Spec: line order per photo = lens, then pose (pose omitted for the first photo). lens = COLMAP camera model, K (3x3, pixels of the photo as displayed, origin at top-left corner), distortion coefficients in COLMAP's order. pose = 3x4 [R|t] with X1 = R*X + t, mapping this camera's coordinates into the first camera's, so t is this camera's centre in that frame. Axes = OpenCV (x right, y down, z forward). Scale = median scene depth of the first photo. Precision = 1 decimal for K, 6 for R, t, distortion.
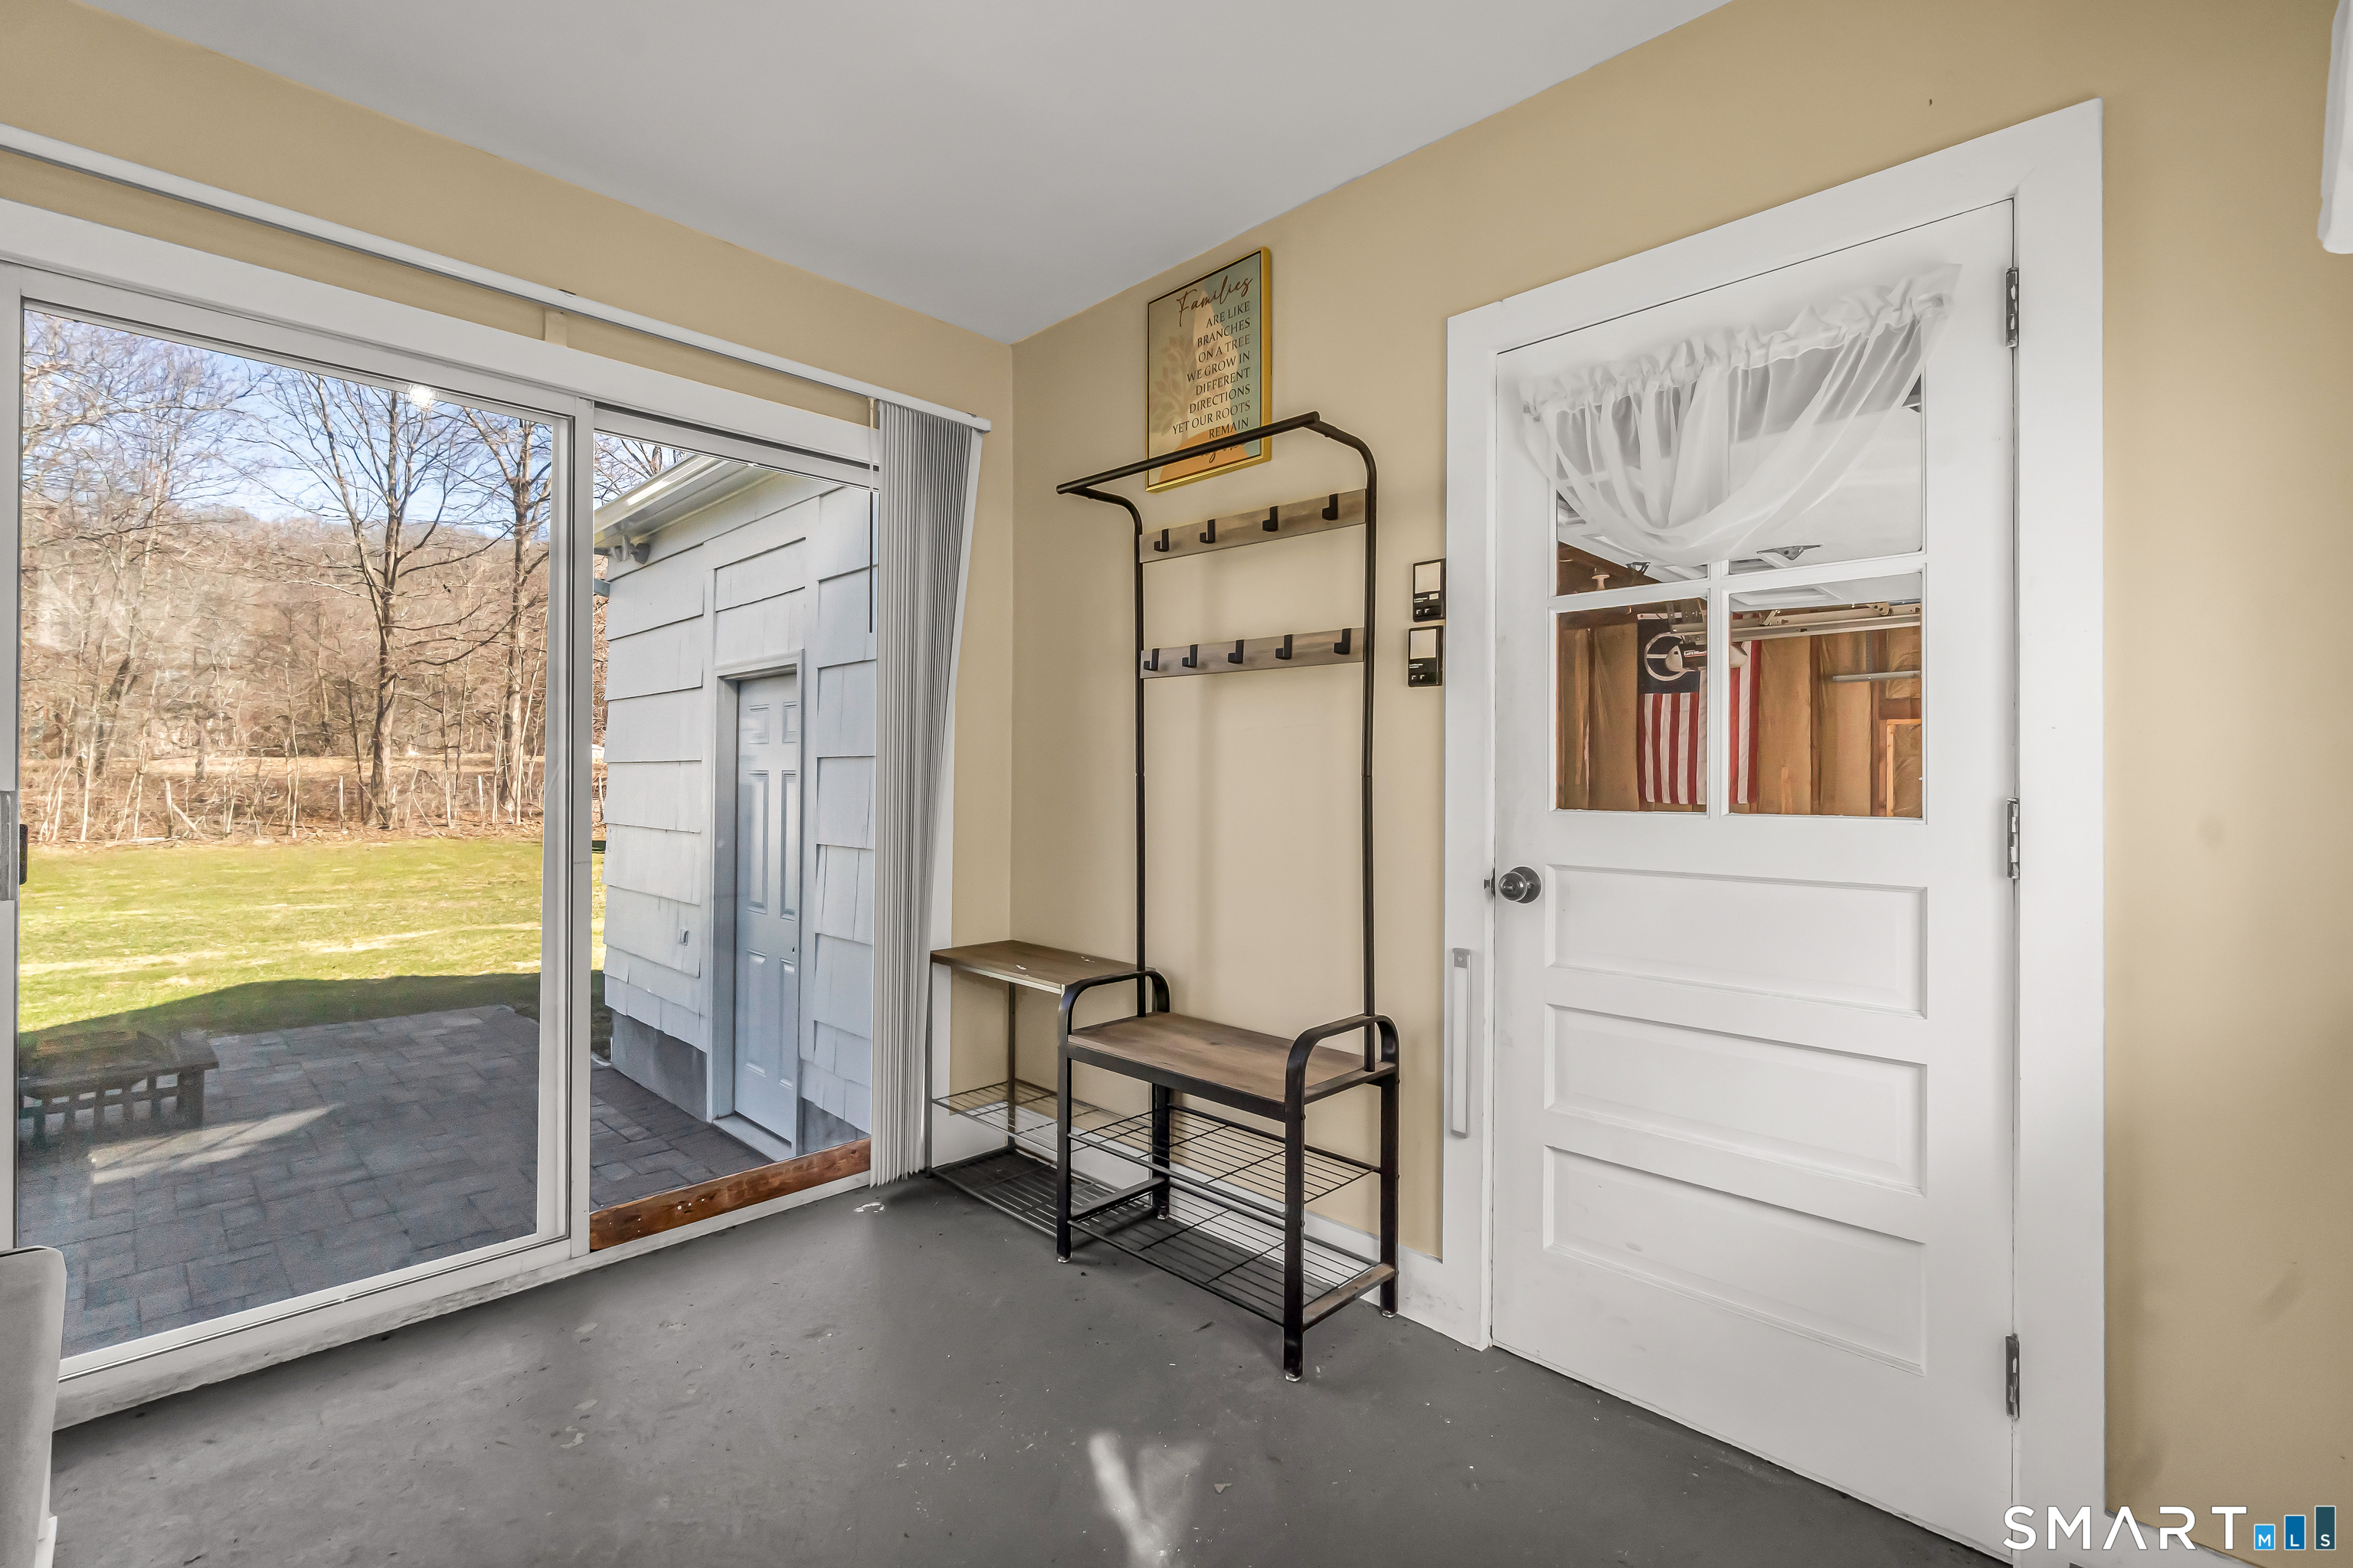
lens RADIAL K [[1023.8, 0, 1161.4], [0, 1023.8, 772.1], [0, 0, 1]] dist [-0.011628, 0.004178]
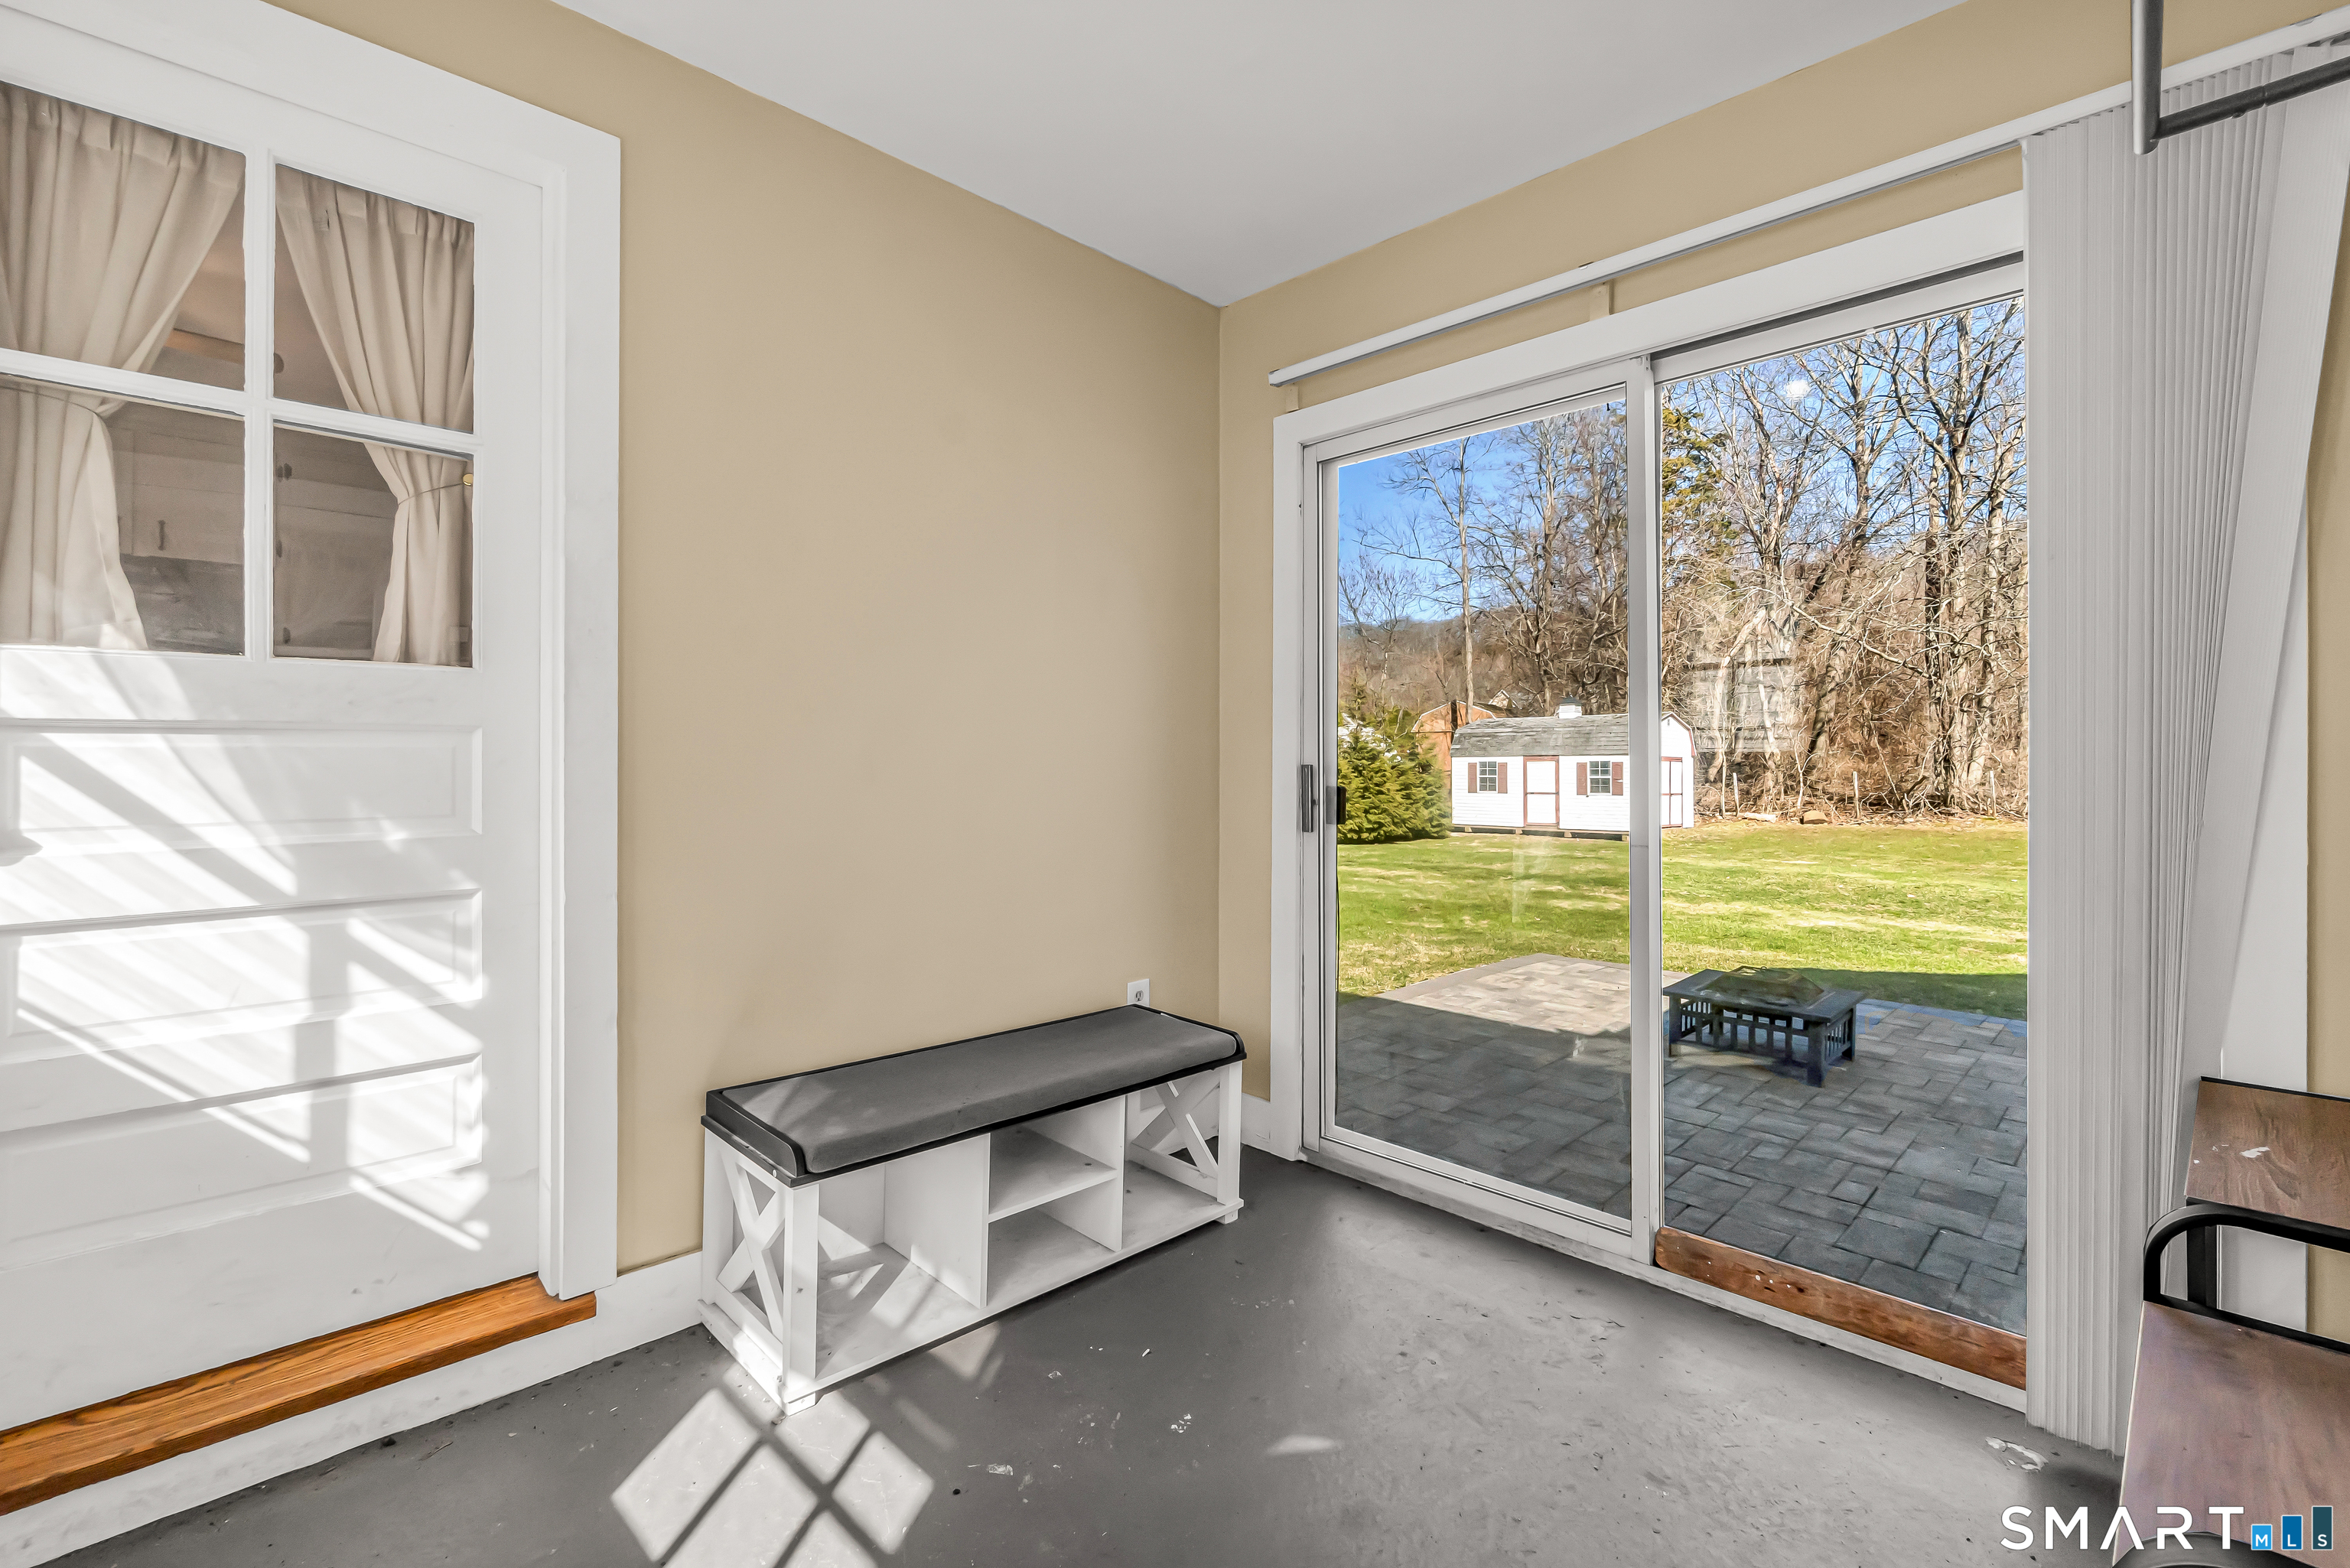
lens RADIAL K [[1022.4, 0, 1160.0], [0, 1022.4, 772.1], [0, 0, 1]] dist [-0.011628, 0.004178]
pose [[-0.014776, 0.003762, -0.999884, 0.326115], [0.006944, 0.999969, 0.003660, 0.012691], [0.999867, -0.006889, -0.014802, 0.494922]]
